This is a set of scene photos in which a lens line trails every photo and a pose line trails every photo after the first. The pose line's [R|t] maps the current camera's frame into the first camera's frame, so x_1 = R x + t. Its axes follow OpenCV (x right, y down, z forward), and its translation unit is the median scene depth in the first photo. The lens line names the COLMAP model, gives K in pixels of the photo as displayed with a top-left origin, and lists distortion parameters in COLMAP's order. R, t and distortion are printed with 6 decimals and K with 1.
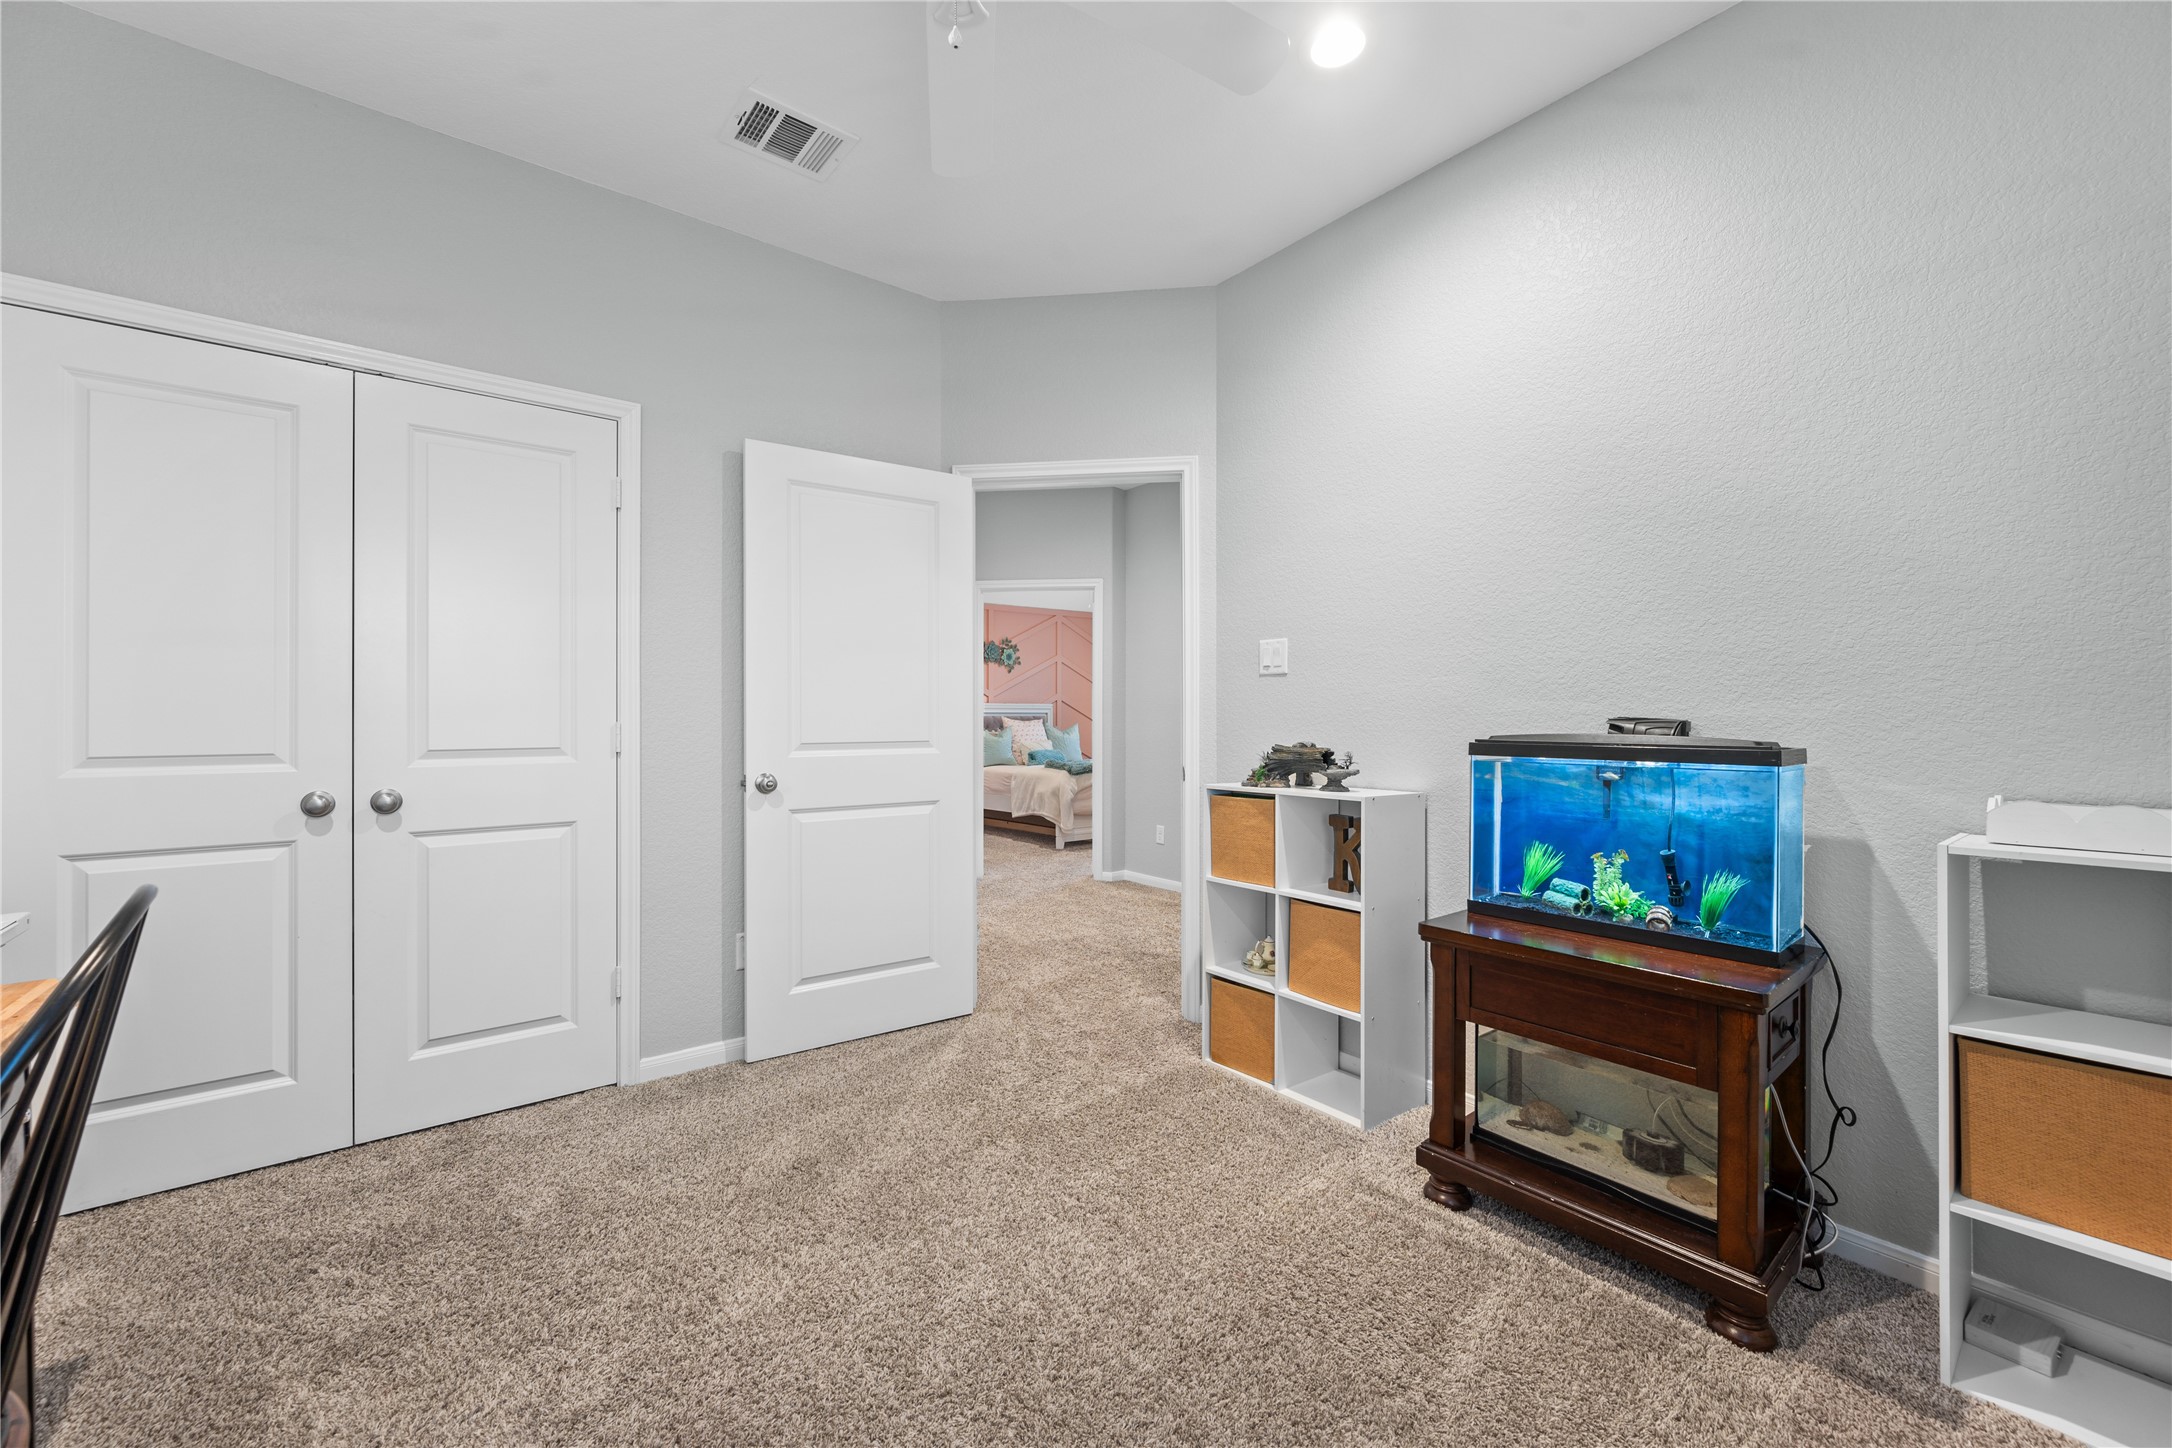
lens RADIAL K [[853.2, 0, 1090.1], [0, 853.2, 718.6], [0, 0, 1]] dist [-0.001252, 0.000747]
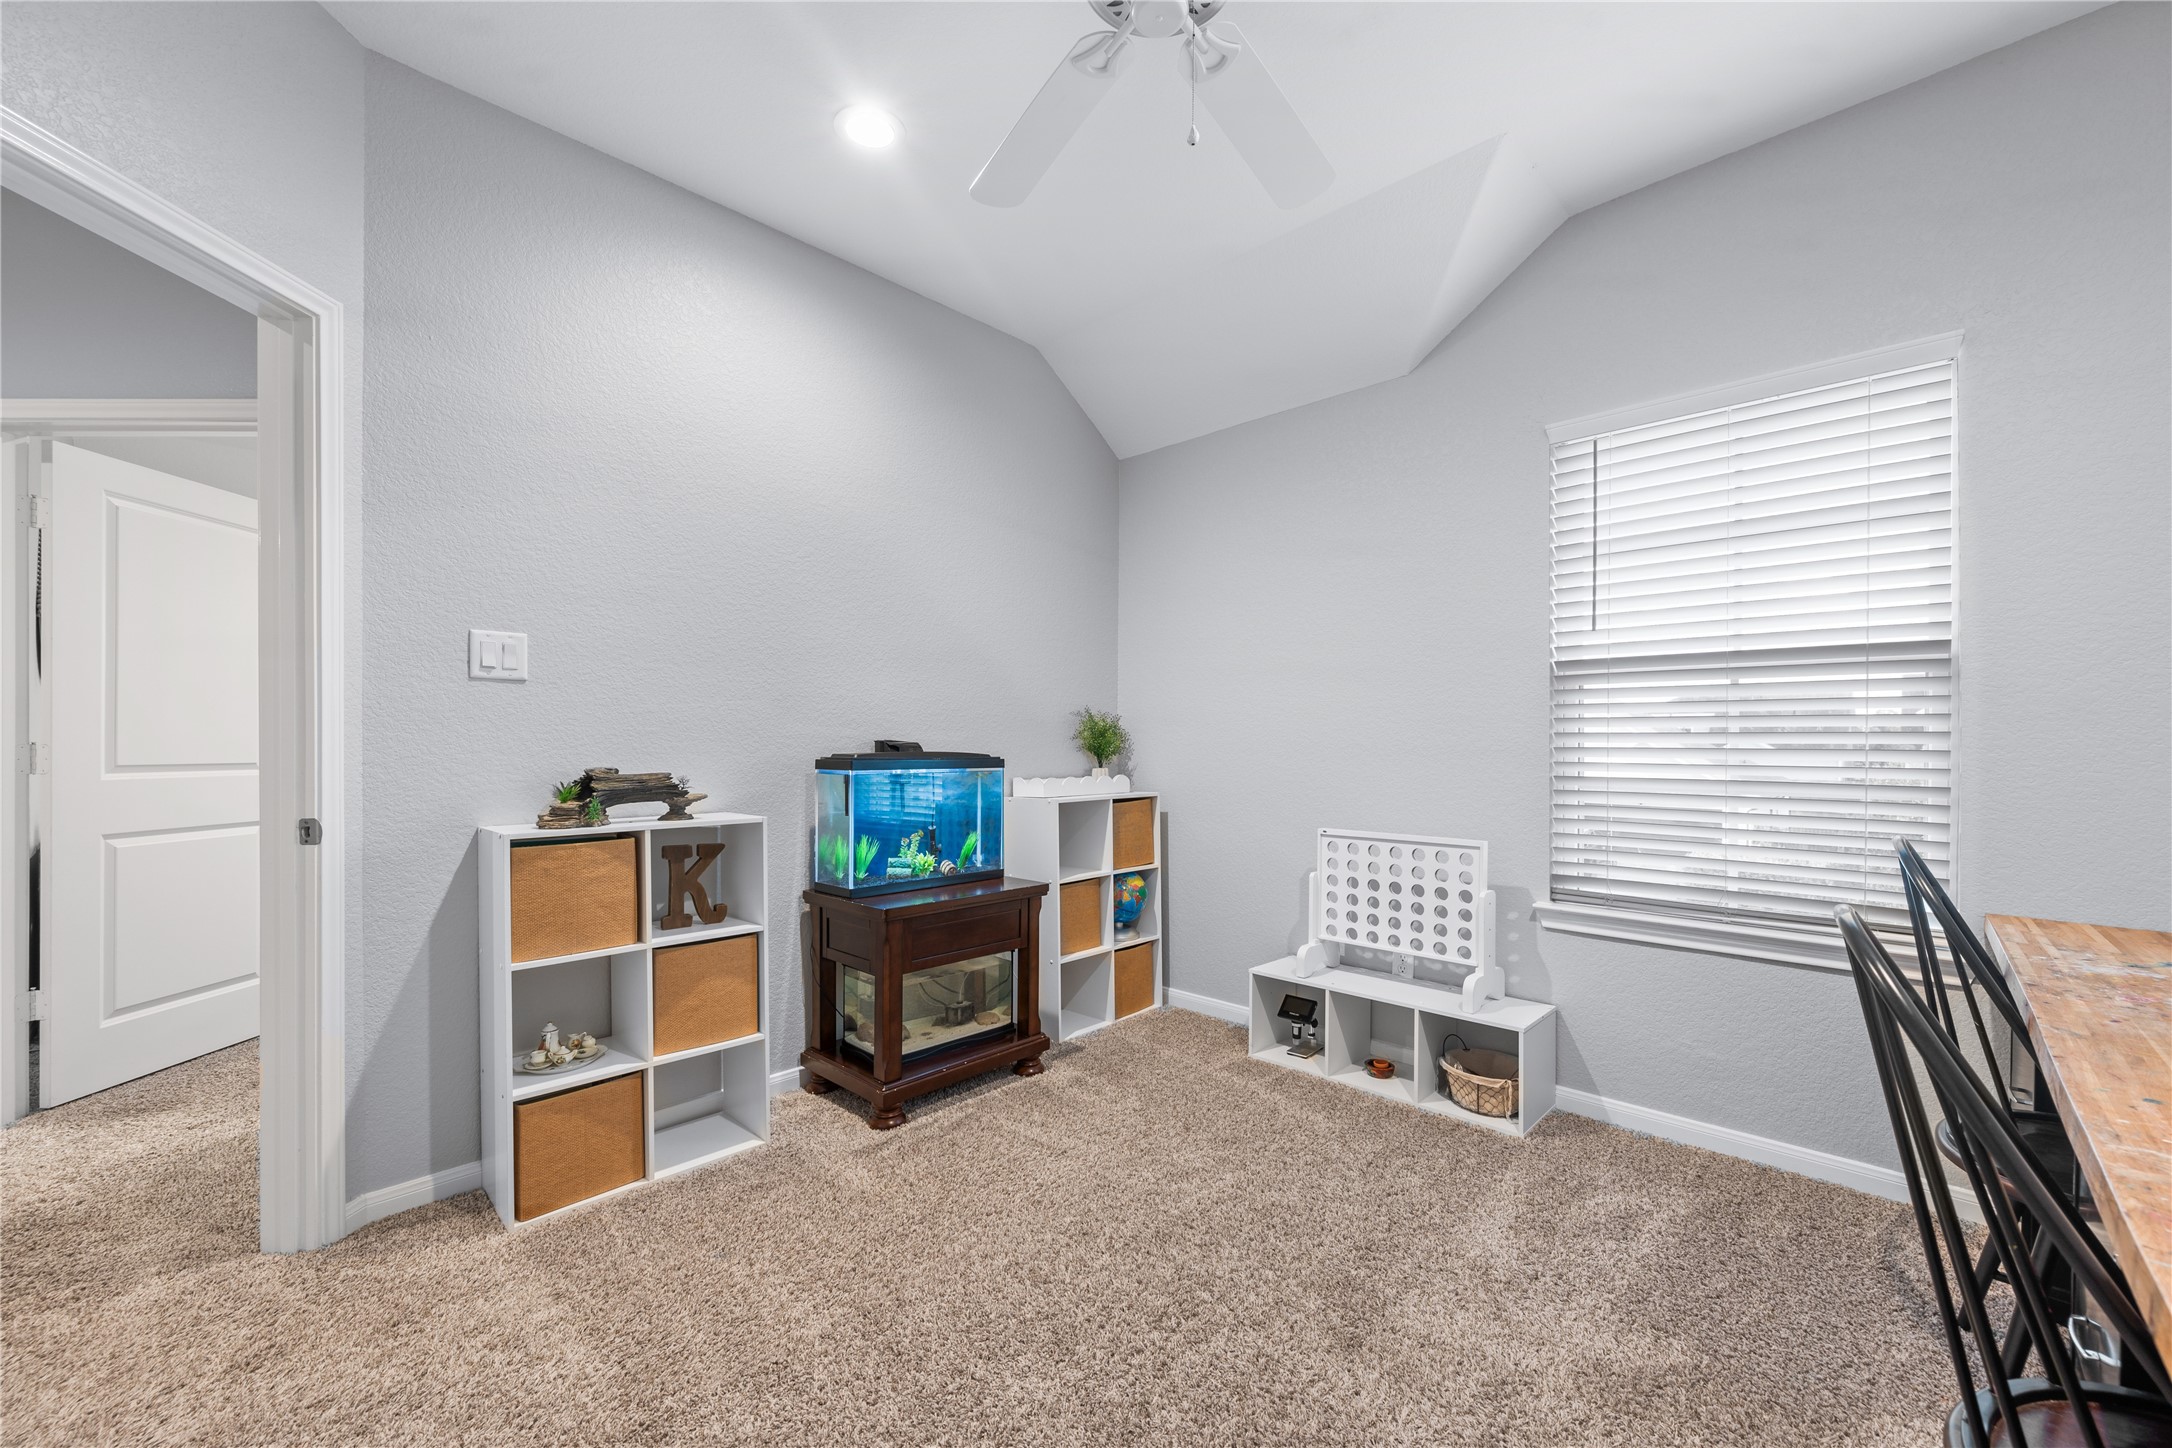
lens RADIAL K [[853.2, 0, 1099.0], [0, 853.2, 740.0], [0, 0, 1]] dist [-0.001252, 0.000747]
pose [[-0.138287, -0.004134, 0.990384, -0.730445], [-0.011571, 0.999930, 0.002558, -0.008248], [-0.990325, -0.011106, -0.138325, 0.734765]]
